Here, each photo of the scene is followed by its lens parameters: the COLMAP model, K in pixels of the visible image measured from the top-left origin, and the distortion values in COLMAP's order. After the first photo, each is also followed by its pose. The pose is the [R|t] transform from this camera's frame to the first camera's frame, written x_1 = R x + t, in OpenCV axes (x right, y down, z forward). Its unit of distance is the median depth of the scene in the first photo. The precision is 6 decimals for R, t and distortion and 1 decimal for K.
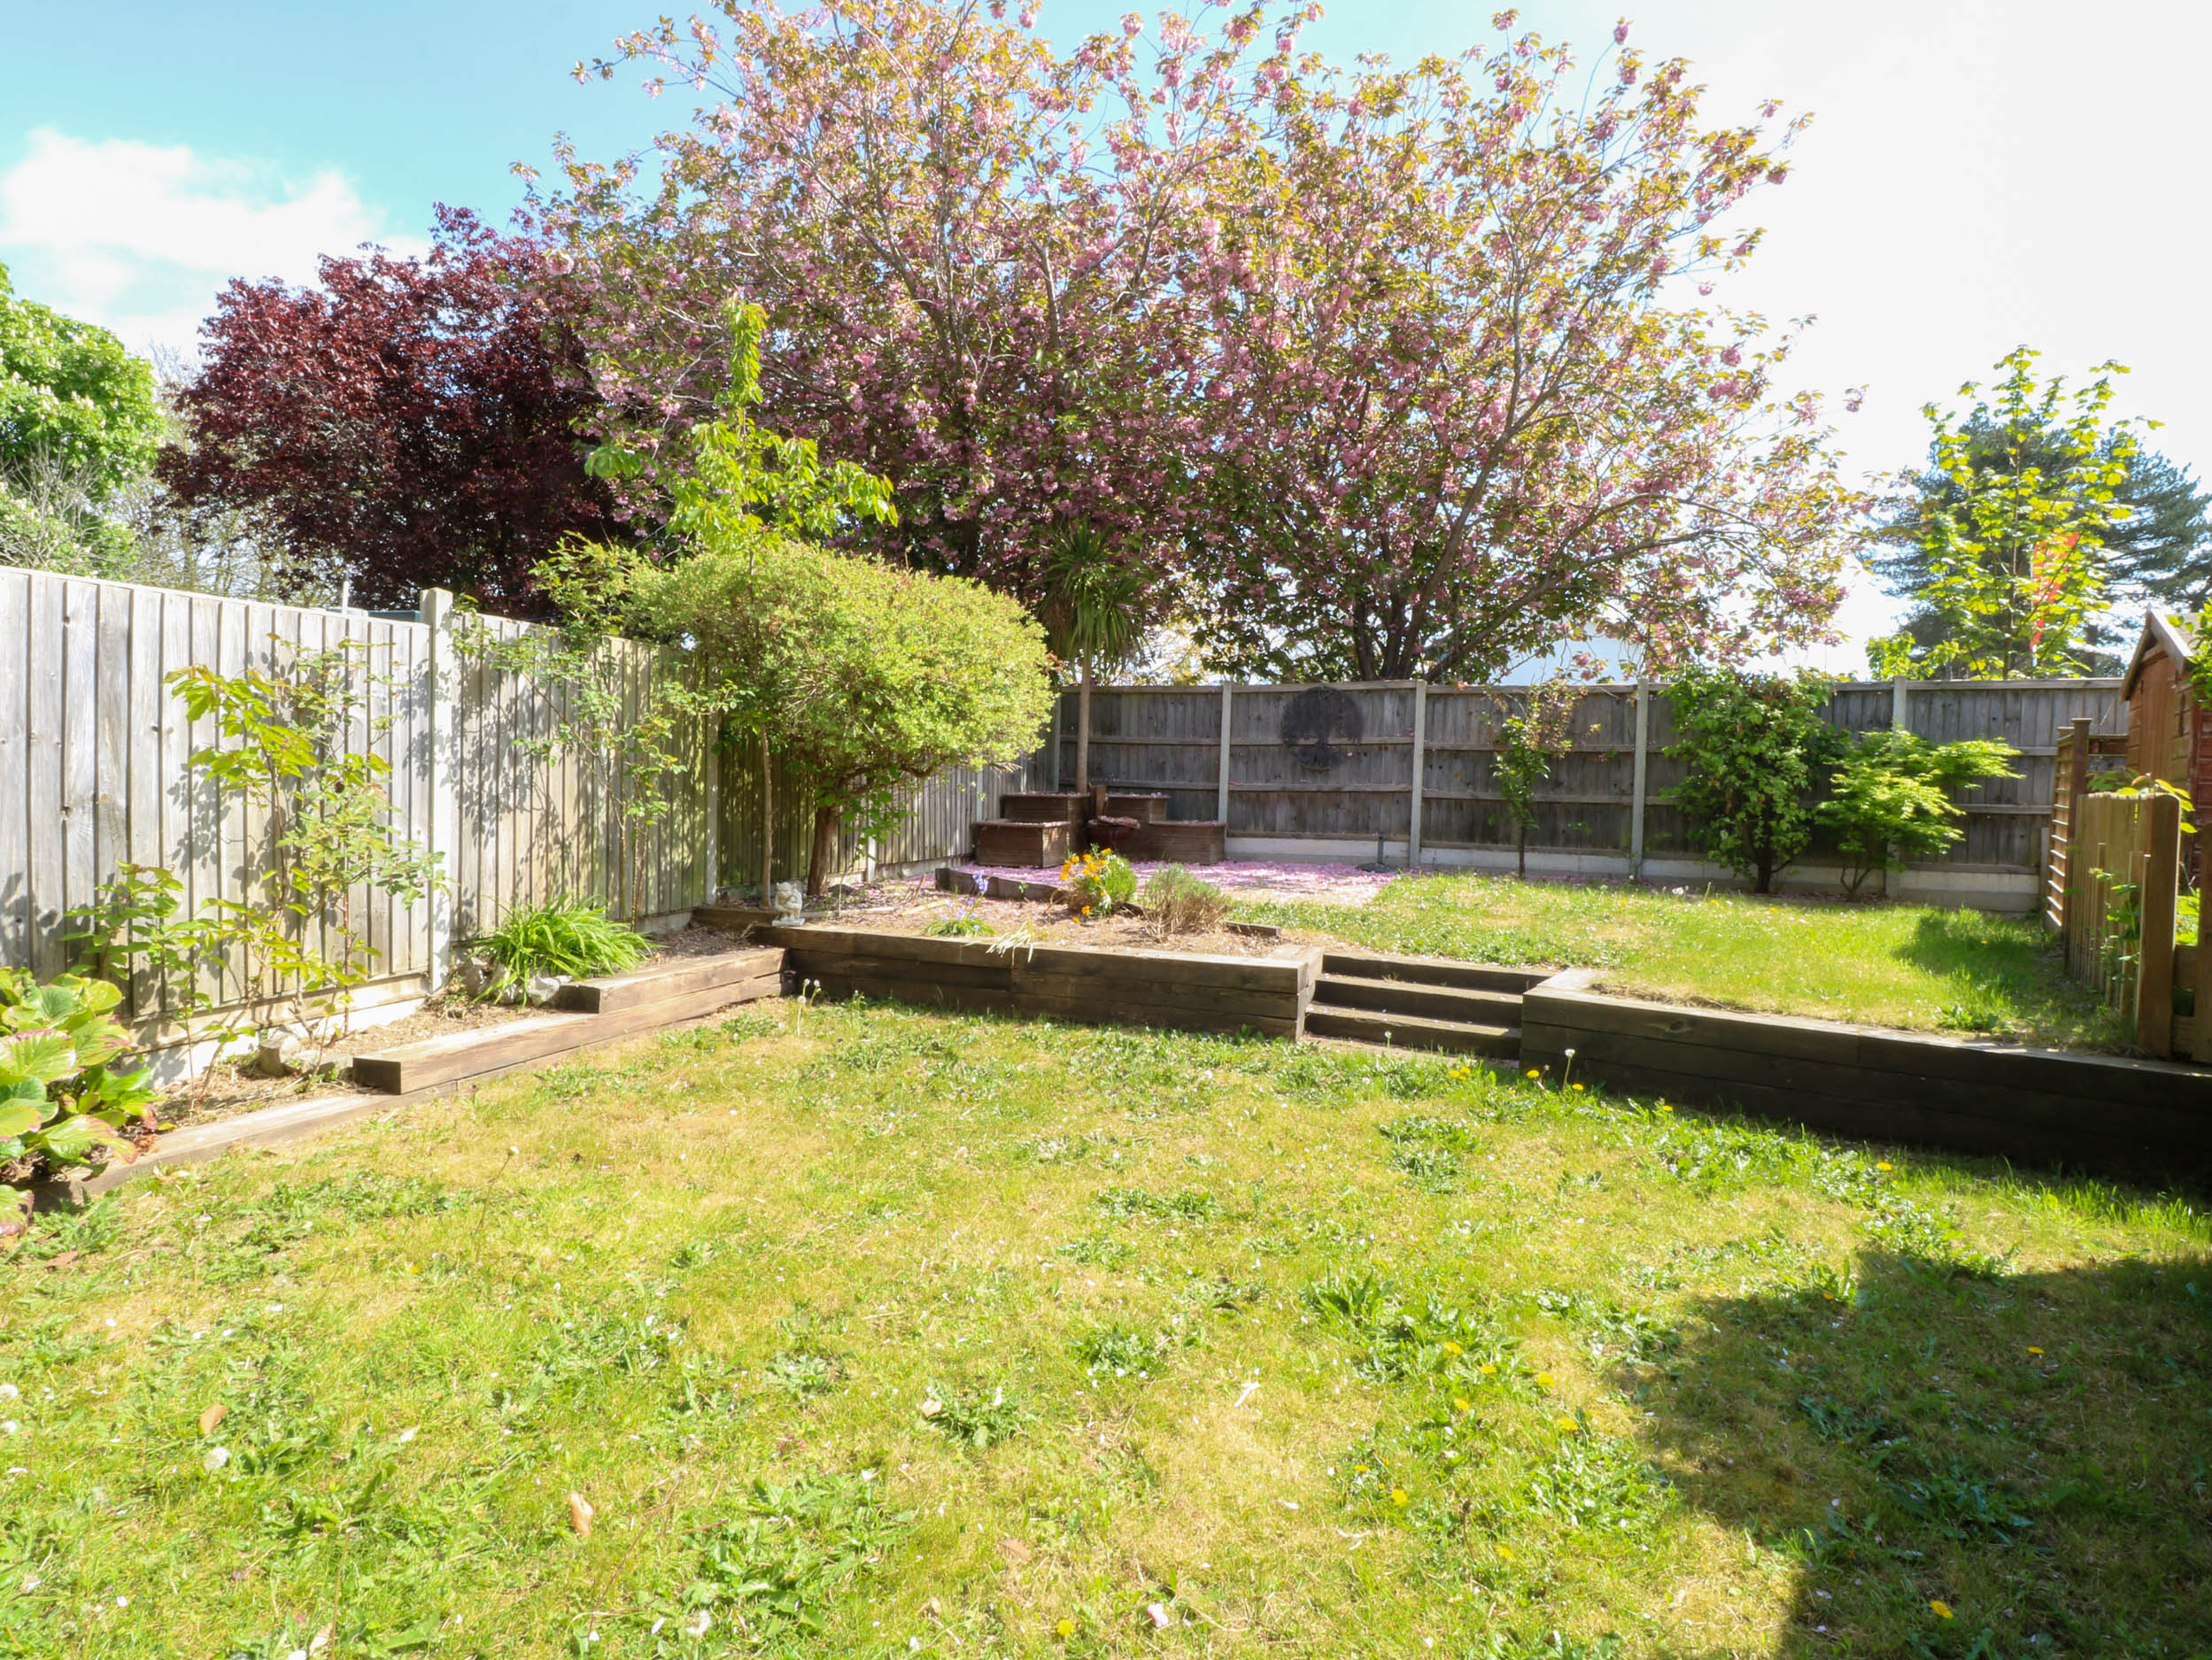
lens RADIAL K [[1154.0, 0, 1100.0], [0, 1154.0, 809.0], [0, 0, 1]] dist [0.003697, -0.015175]
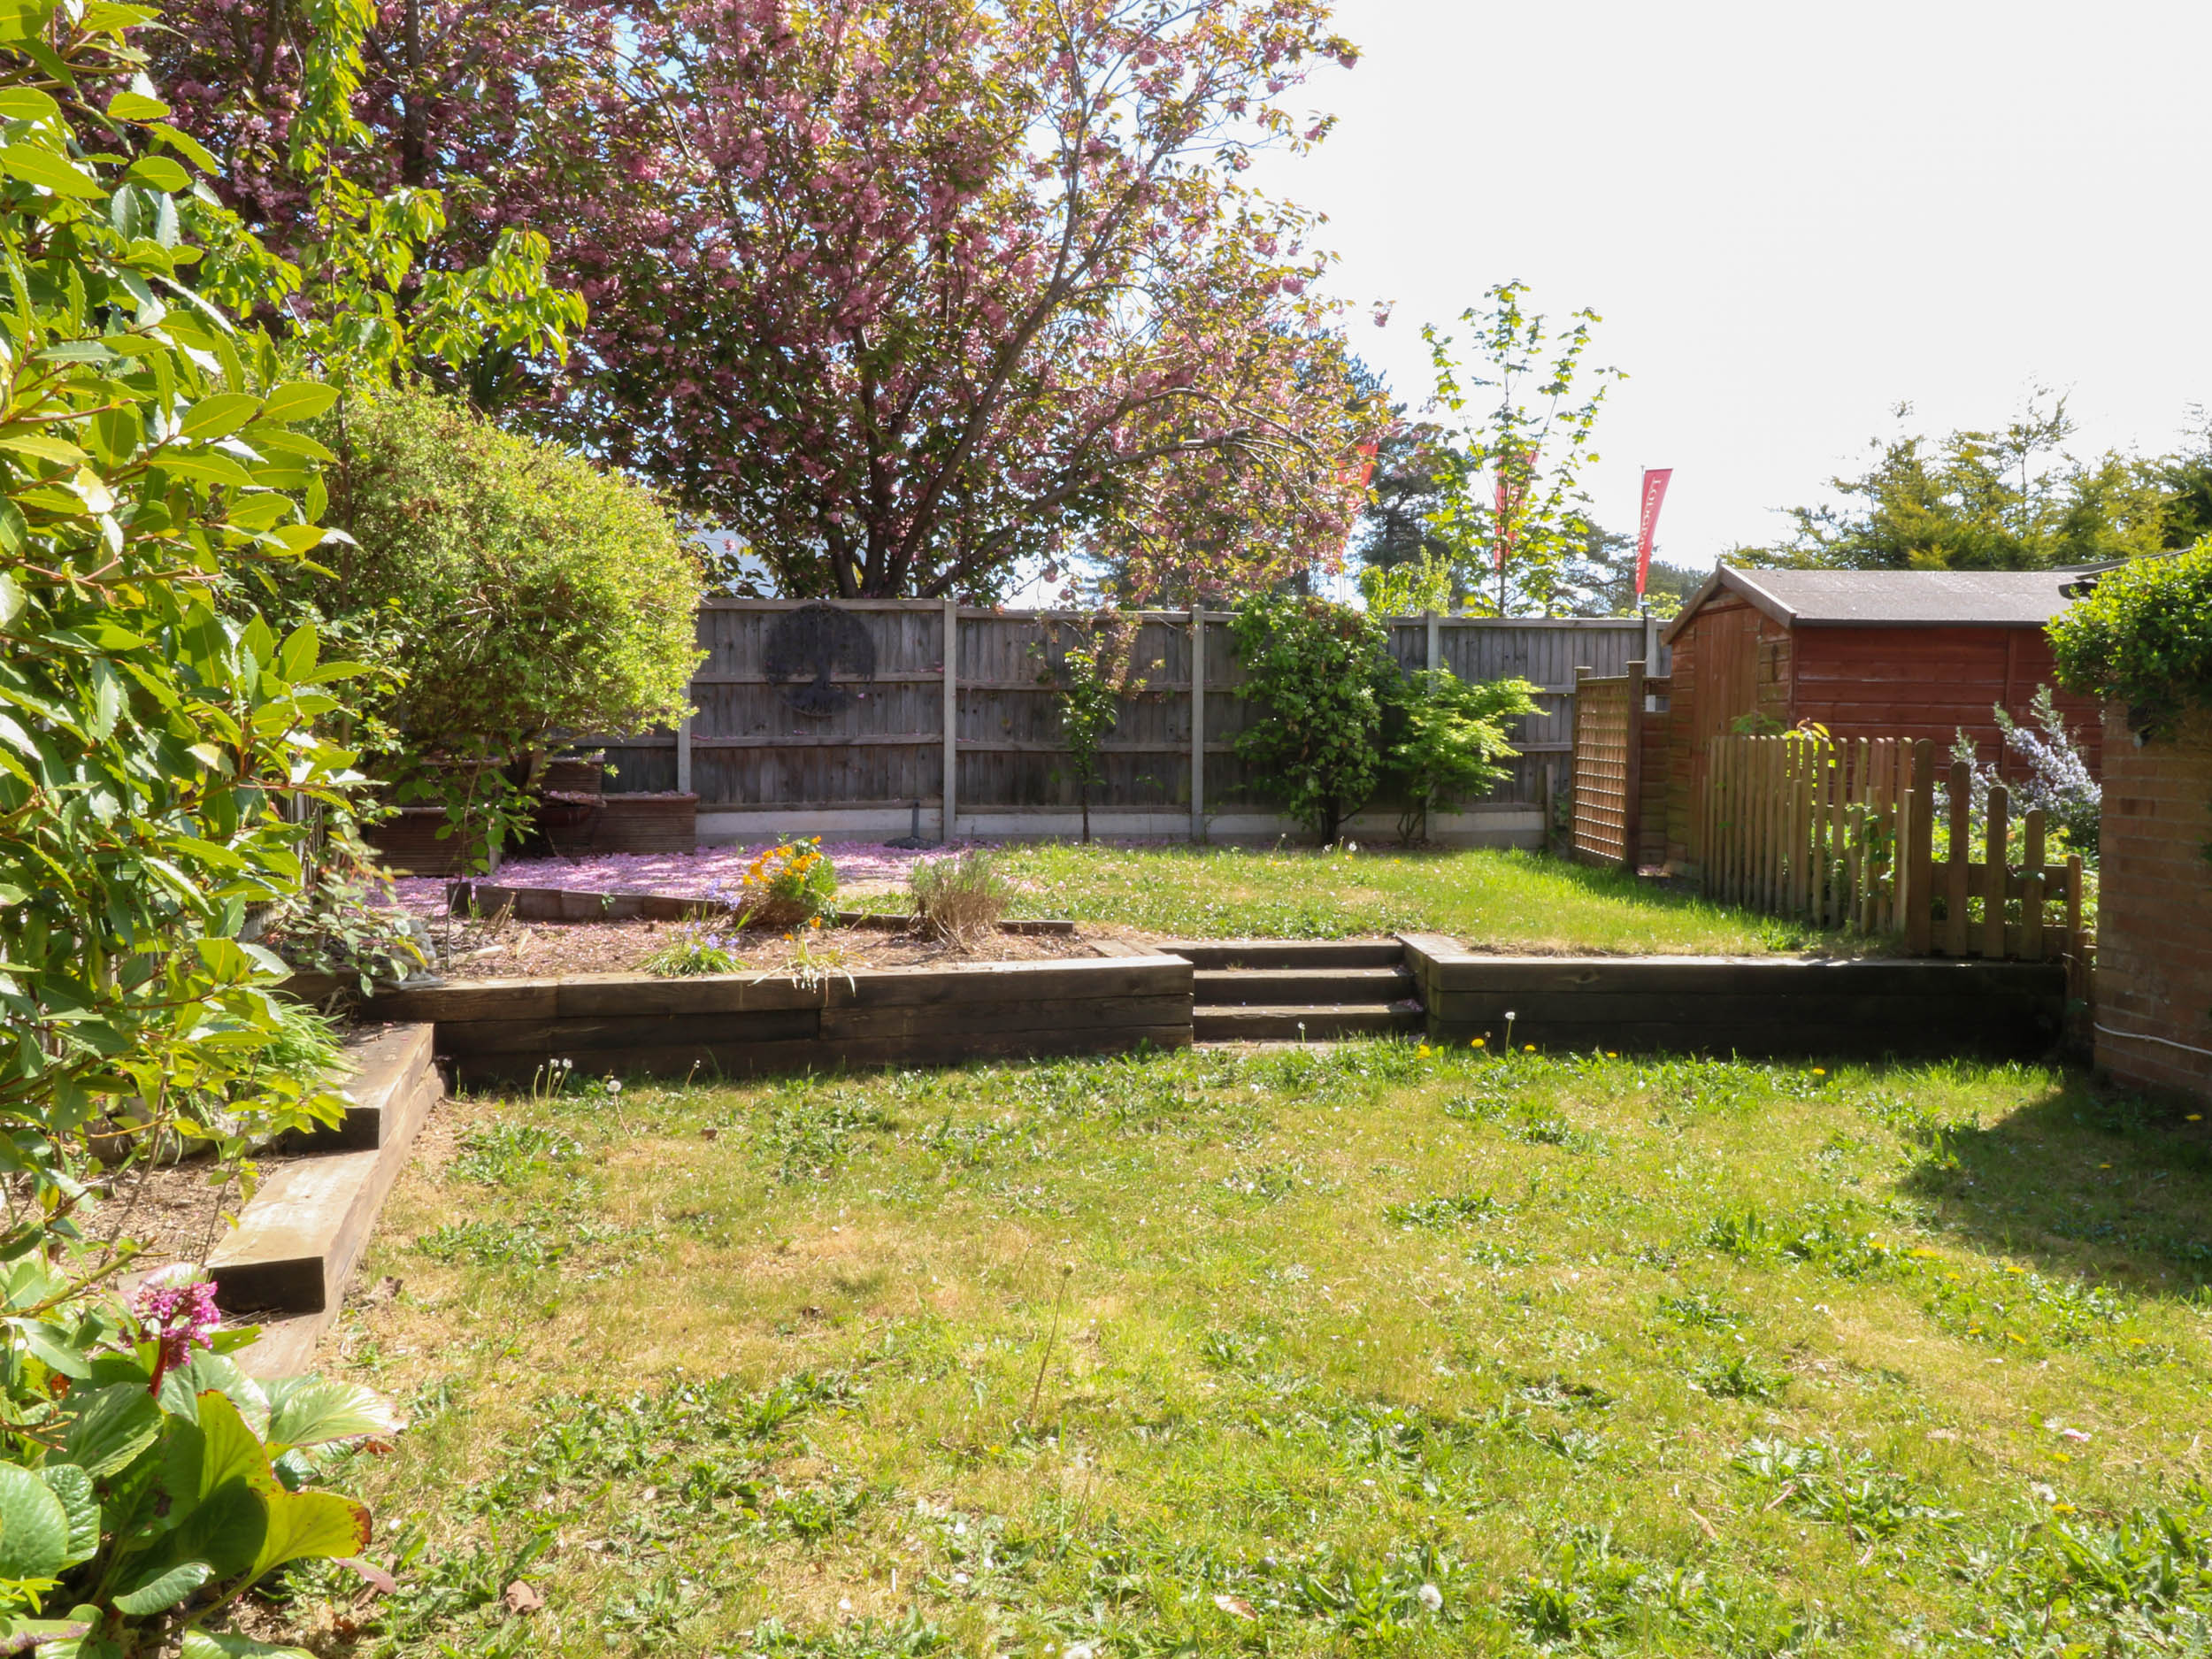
lens RADIAL K [[1662.0, 0, 1099.7], [0, 1662.0, 804.8], [0, 0, 1]] dist [0.010896, 0.004723]
pose [[0.812469, -0.046836, 0.581120, -0.358279], [0.029592, 0.998796, 0.039126, -0.017107], [-0.582253, -0.014592, 0.812876, 0.030597]]
